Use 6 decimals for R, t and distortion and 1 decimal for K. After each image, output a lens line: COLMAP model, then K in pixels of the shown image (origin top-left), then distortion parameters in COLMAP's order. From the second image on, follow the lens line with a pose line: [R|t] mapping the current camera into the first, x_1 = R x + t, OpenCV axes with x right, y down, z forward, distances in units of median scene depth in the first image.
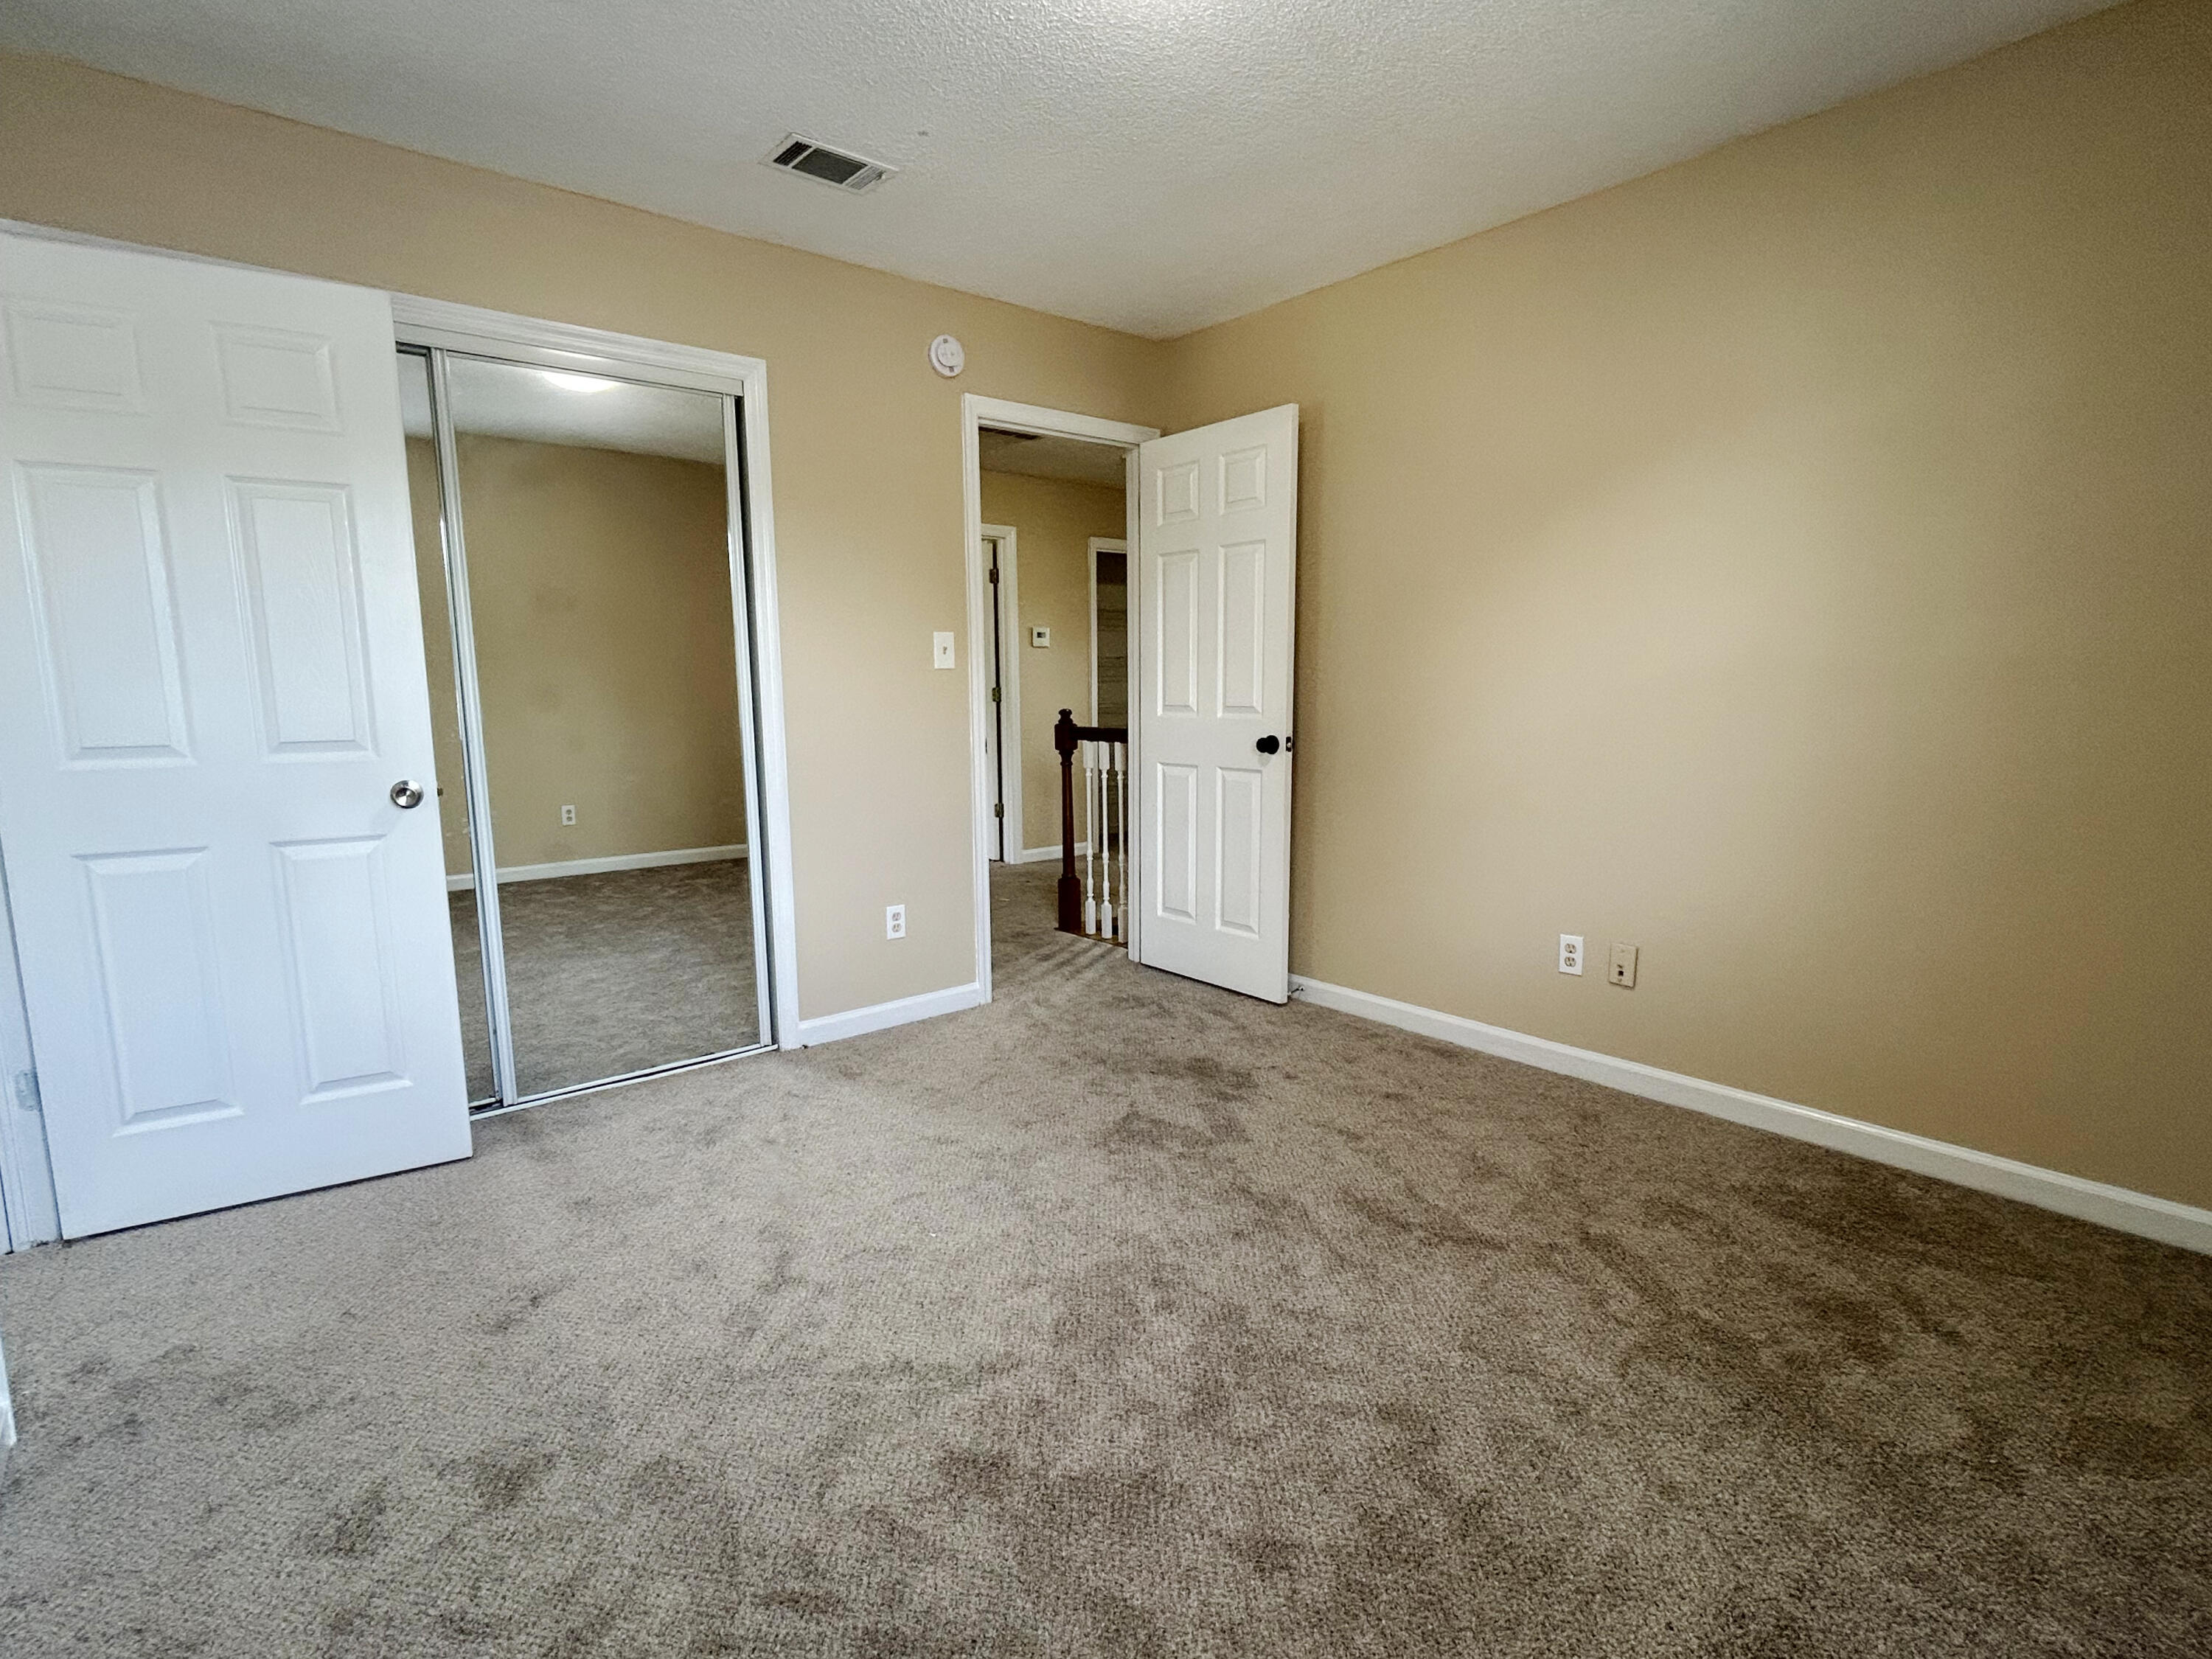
lens RADIAL K [[1075.1, 0, 1106.0], [0, 1075.1, 829.5], [0, 0, 1]] dist [-0.001410, -0.000118]
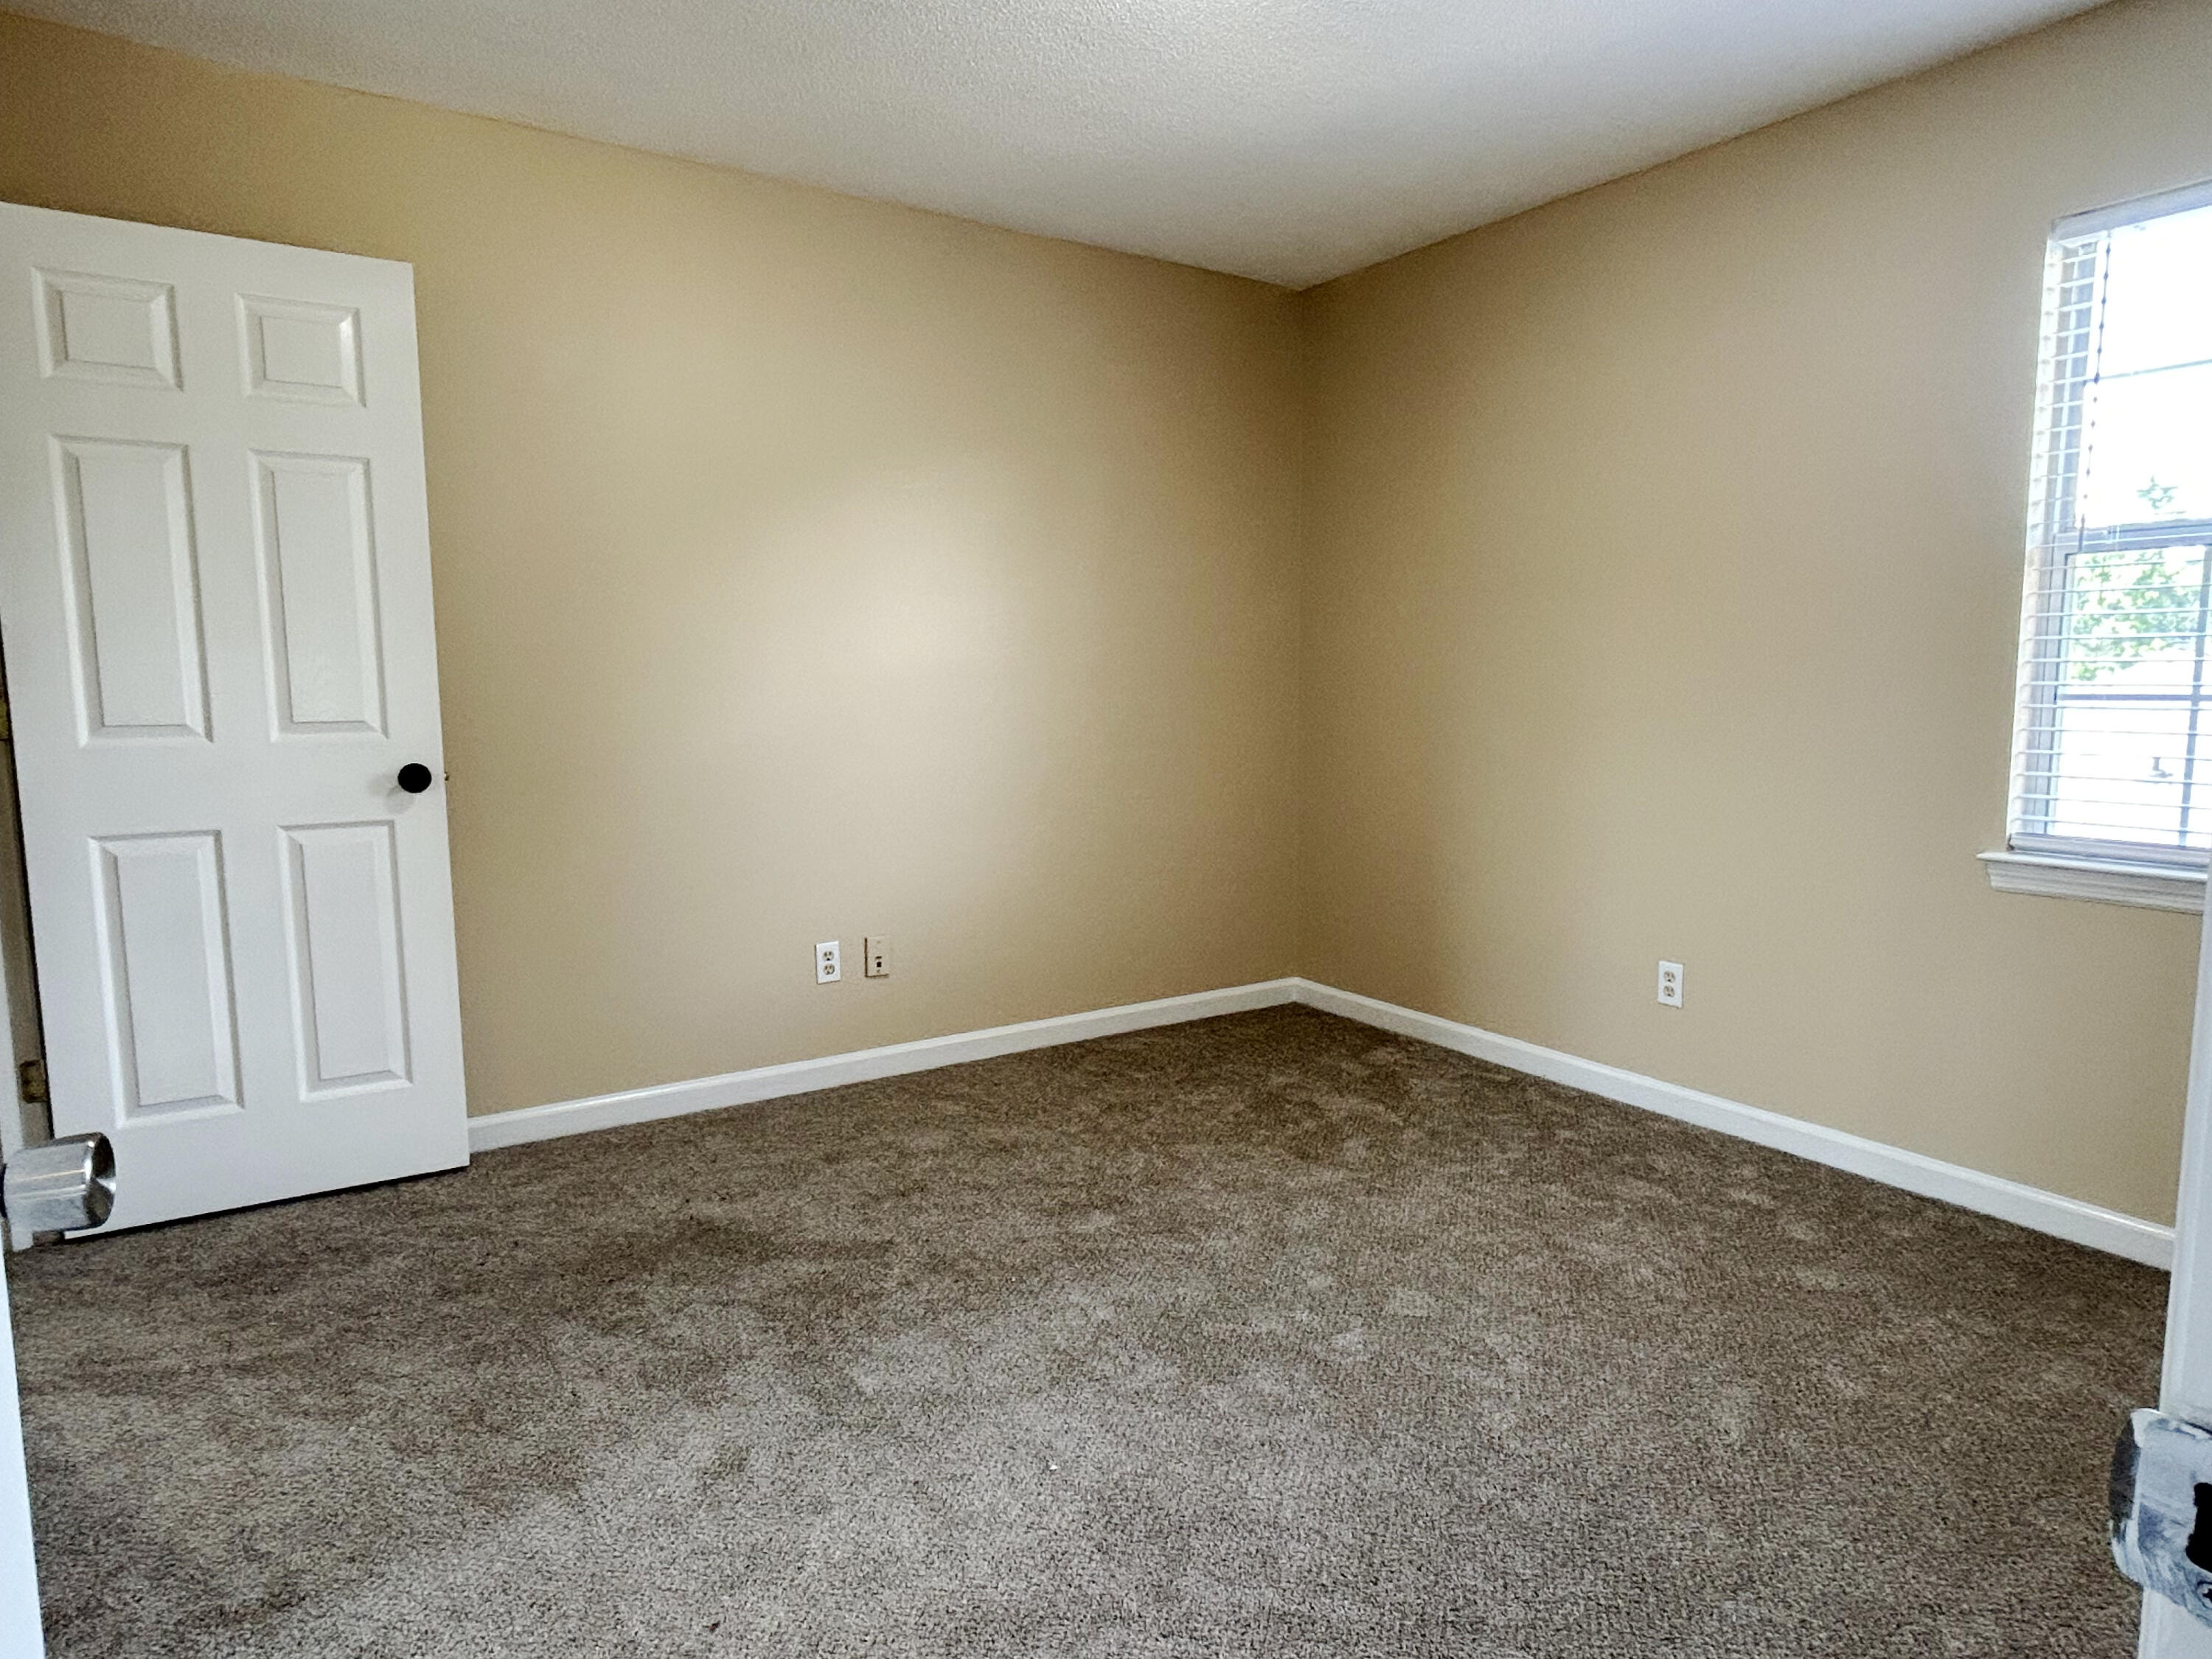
lens RADIAL K [[1326.6, 0, 1114.9], [0, 1326.6, 839.8], [0, 0, 1]] dist [0.002257, -0.016964]
pose [[0.098634, -0.116652, 0.988263, -0.742203], [0.133050, 0.985735, 0.103075, -0.085054], [-0.986189, 0.121322, 0.112748, 0.624370]]
